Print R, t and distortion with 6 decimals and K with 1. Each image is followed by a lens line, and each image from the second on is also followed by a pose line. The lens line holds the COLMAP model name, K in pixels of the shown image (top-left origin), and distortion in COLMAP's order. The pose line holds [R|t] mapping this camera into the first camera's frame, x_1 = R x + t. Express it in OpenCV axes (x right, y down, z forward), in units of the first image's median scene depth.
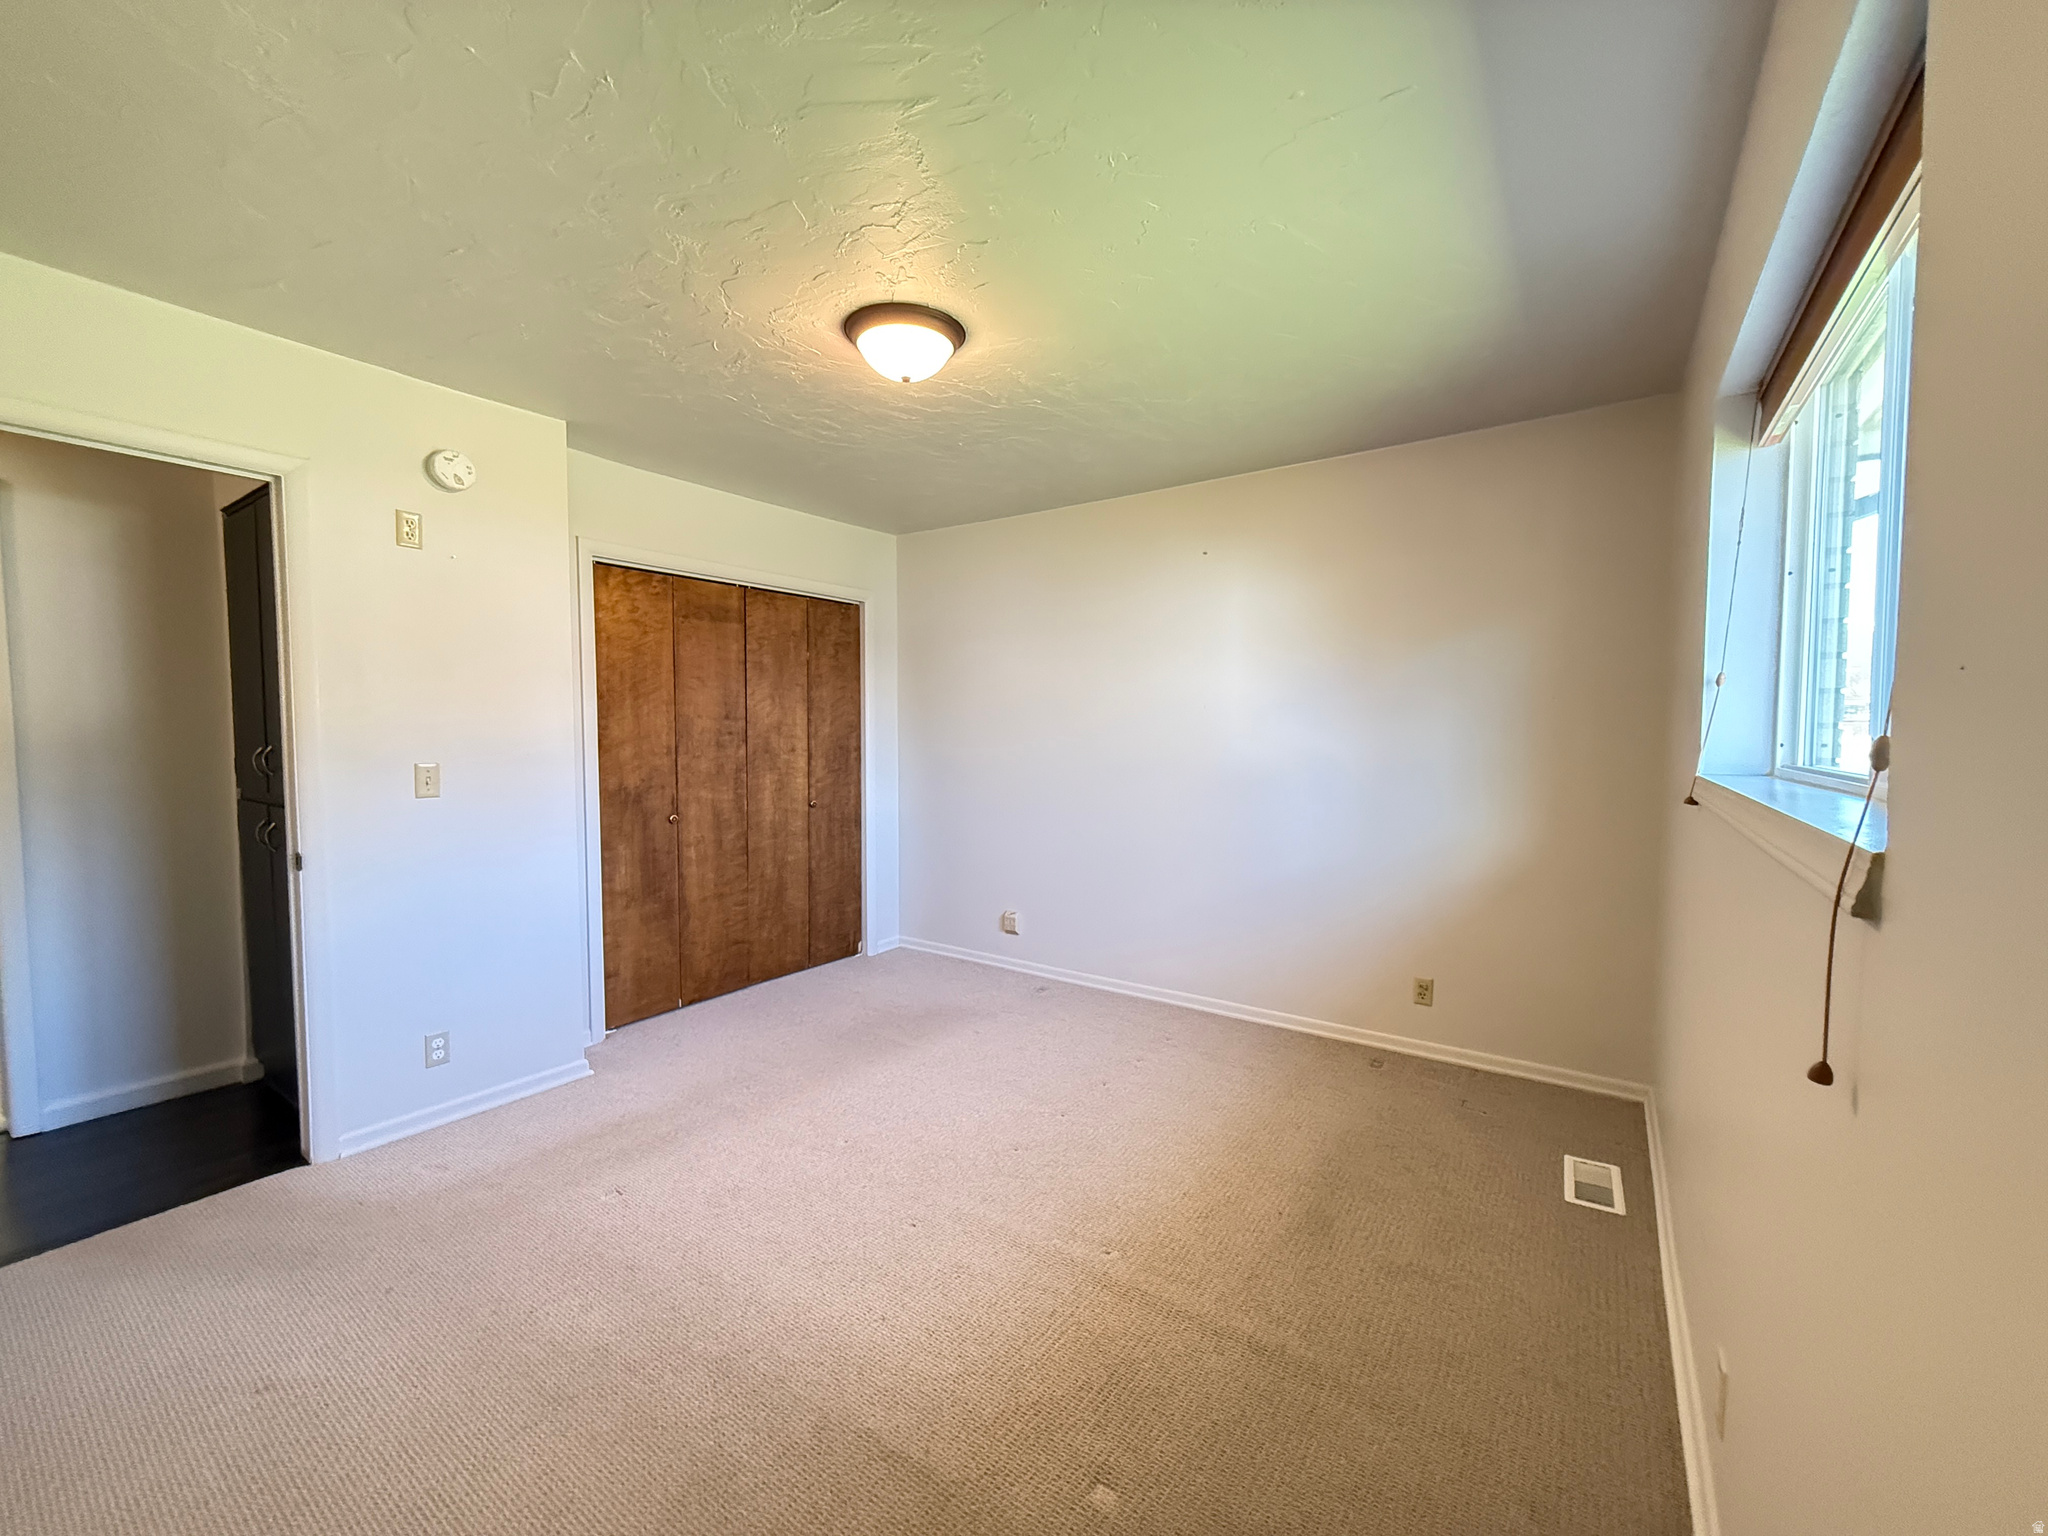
lens RADIAL K [[808.0, 0, 1024.0], [0, 808.0, 768.0], [0, 0, 1]] dist [-0.000611, -0.000074]
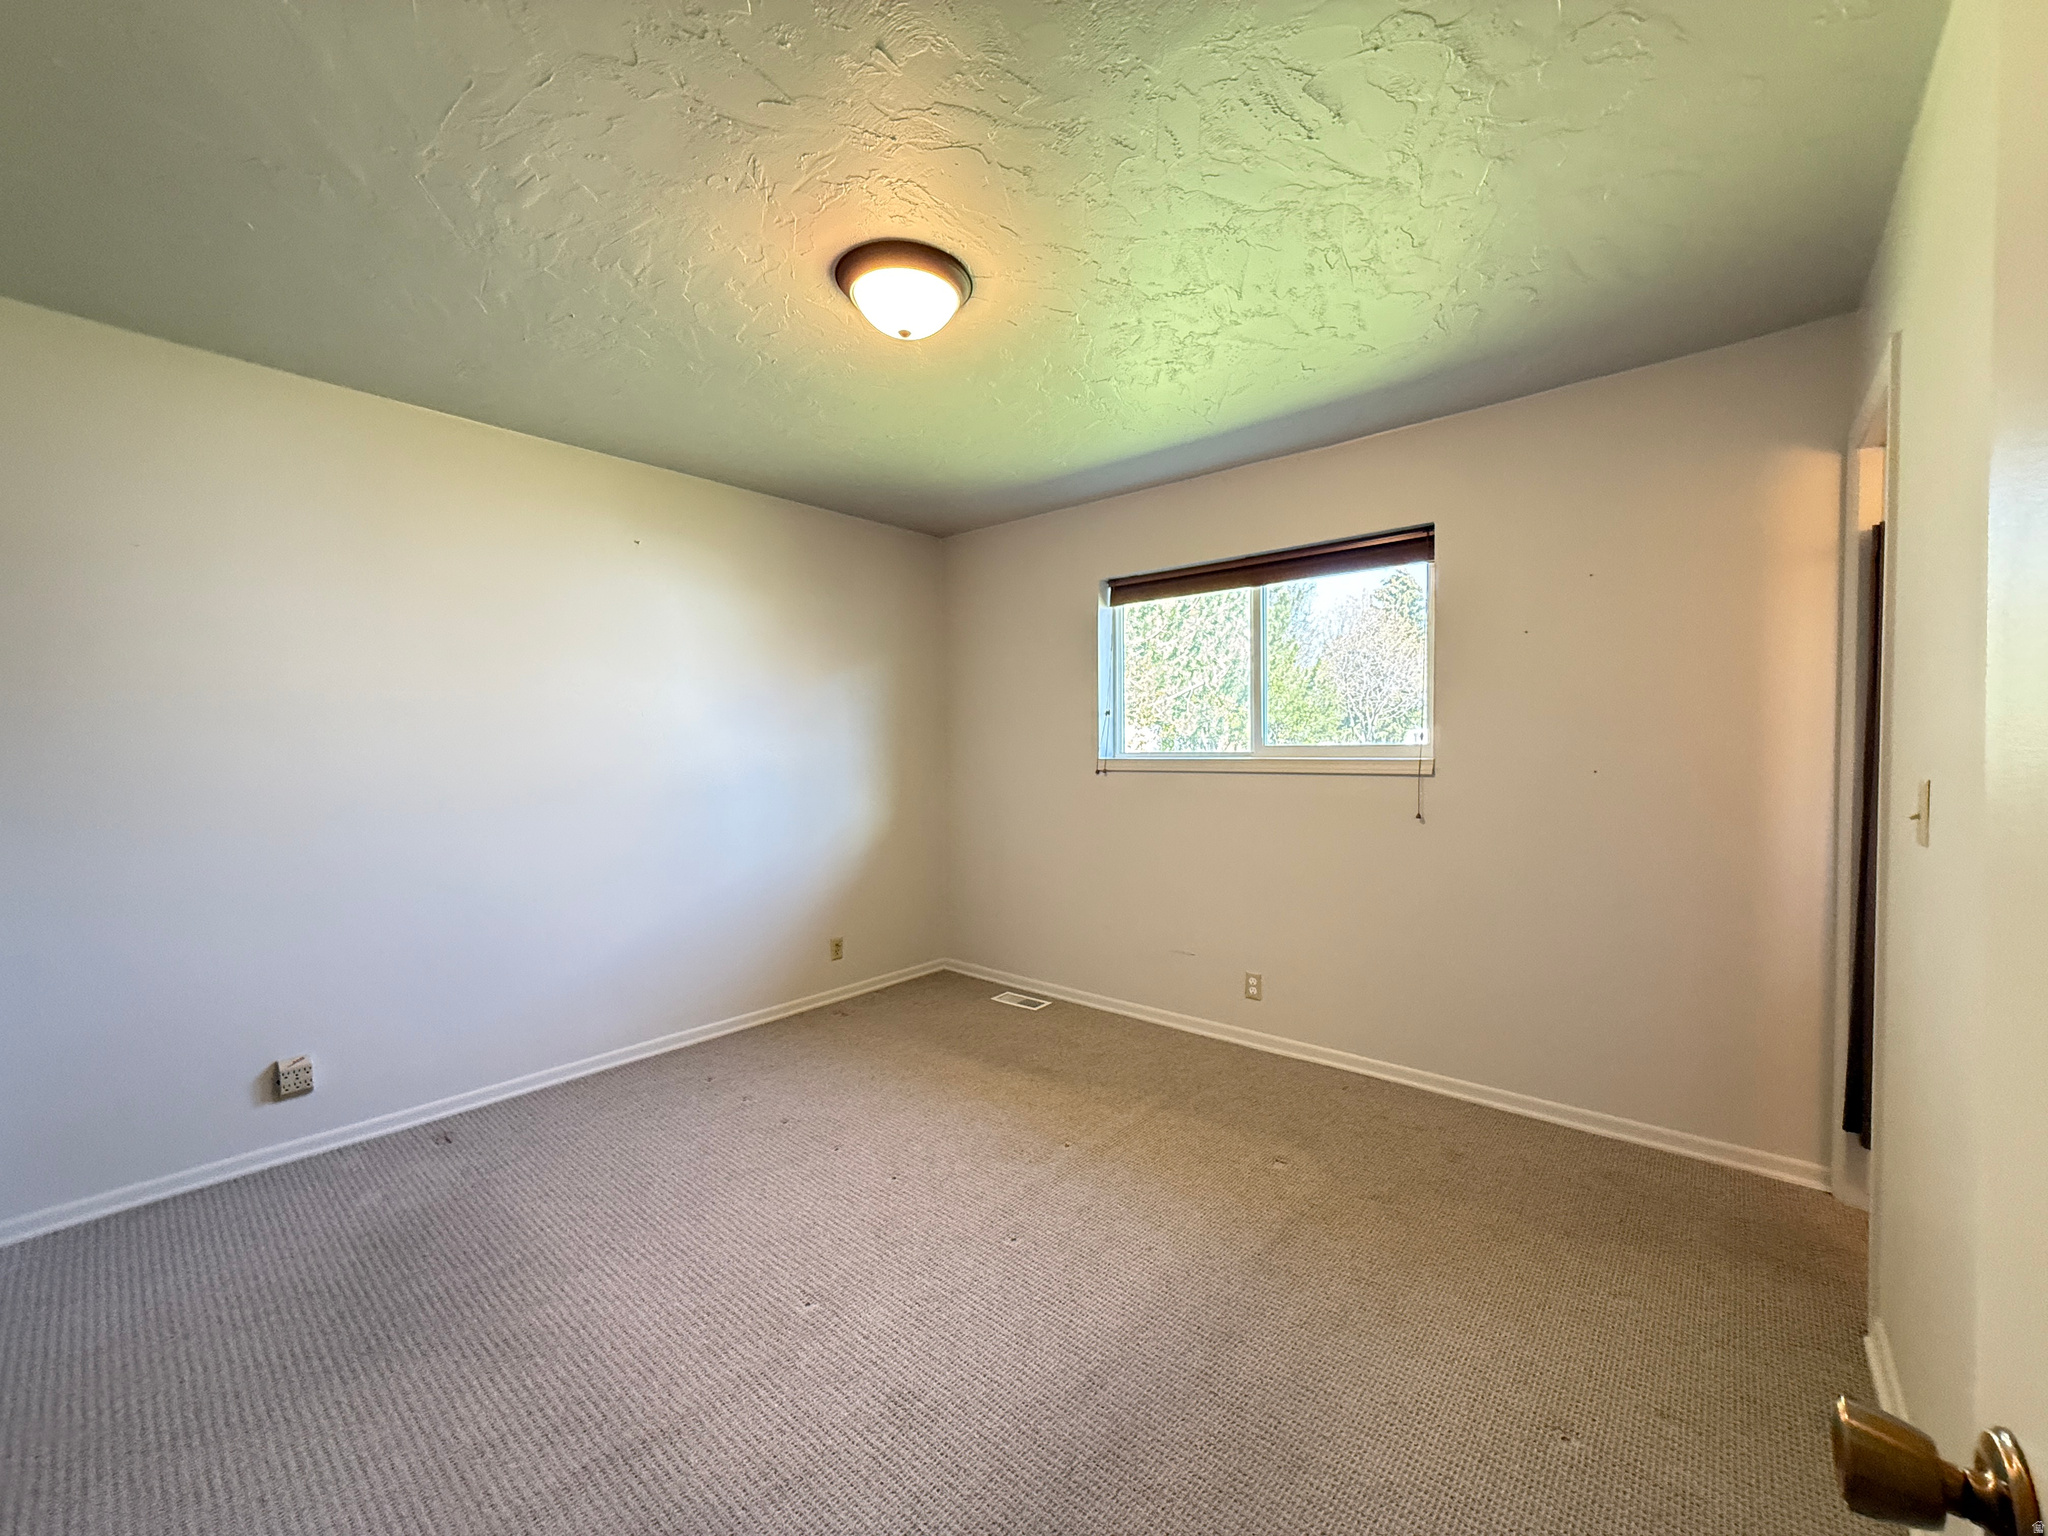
lens RADIAL K [[810.5, 0, 1024.0], [0, 810.5, 768.0], [0, 0, 1]] dist [-0.000777, 0.000034]
pose [[0.100289, -0.022934, 0.994694, -1.122098], [0.059737, 0.998070, 0.016989, -0.010531], [-0.993163, 0.057716, 0.101465, 0.887777]]
